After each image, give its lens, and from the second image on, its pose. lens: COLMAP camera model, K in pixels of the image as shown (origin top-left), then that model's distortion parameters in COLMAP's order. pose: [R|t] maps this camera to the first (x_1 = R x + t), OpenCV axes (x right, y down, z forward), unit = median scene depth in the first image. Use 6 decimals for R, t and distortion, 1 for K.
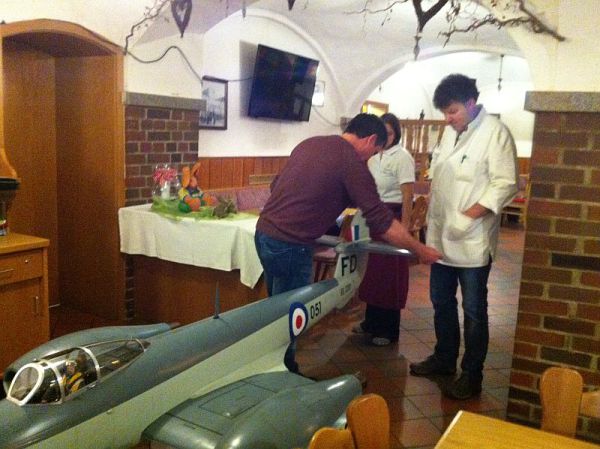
lens RADIAL K [[602.4, 0, 297.2], [0, 602.4, 226.2], [0, 0, 1]] dist [0.142404, -0.456889]
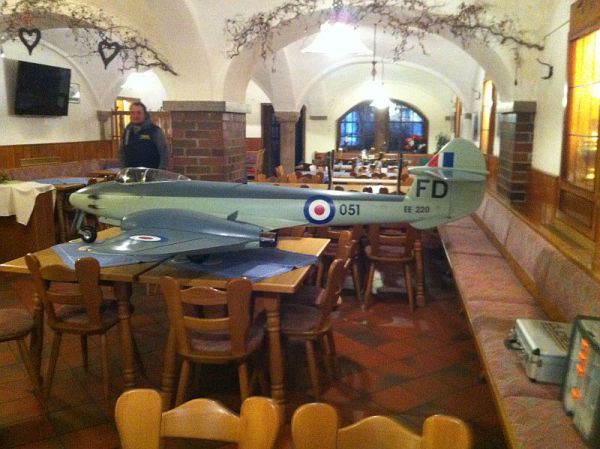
lens RADIAL K [[602.4, 0, 297.2], [0, 602.4, 226.2], [0, 0, 1]] dist [0.142404, -0.456889]
pose [[0.944317, -0.092864, 0.315660, 0.095605], [0.086043, 0.995658, 0.035509, 0.107041], [-0.317587, -0.006371, 0.948208, -0.725749]]
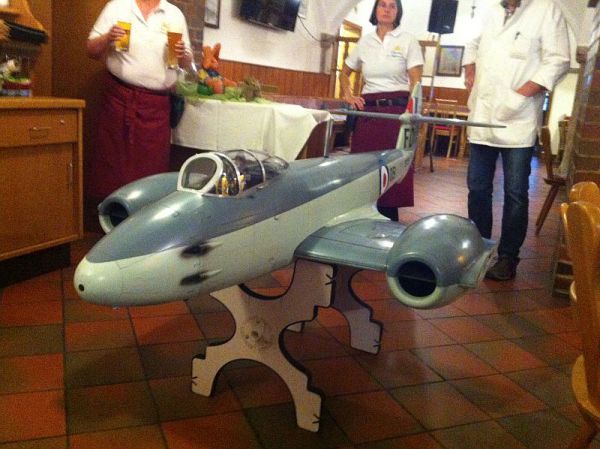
lens RADIAL K [[613.7, 0, 315.9], [0, 613.7, 222.7], [0, 0, 1]] dist [0.001687, -0.002873]
pose [[0.989573, 0.003117, 0.144000, -0.161553], [-0.013731, 0.997254, 0.072772, 0.104679], [-0.143377, -0.073991, 0.986898, 0.042178]]
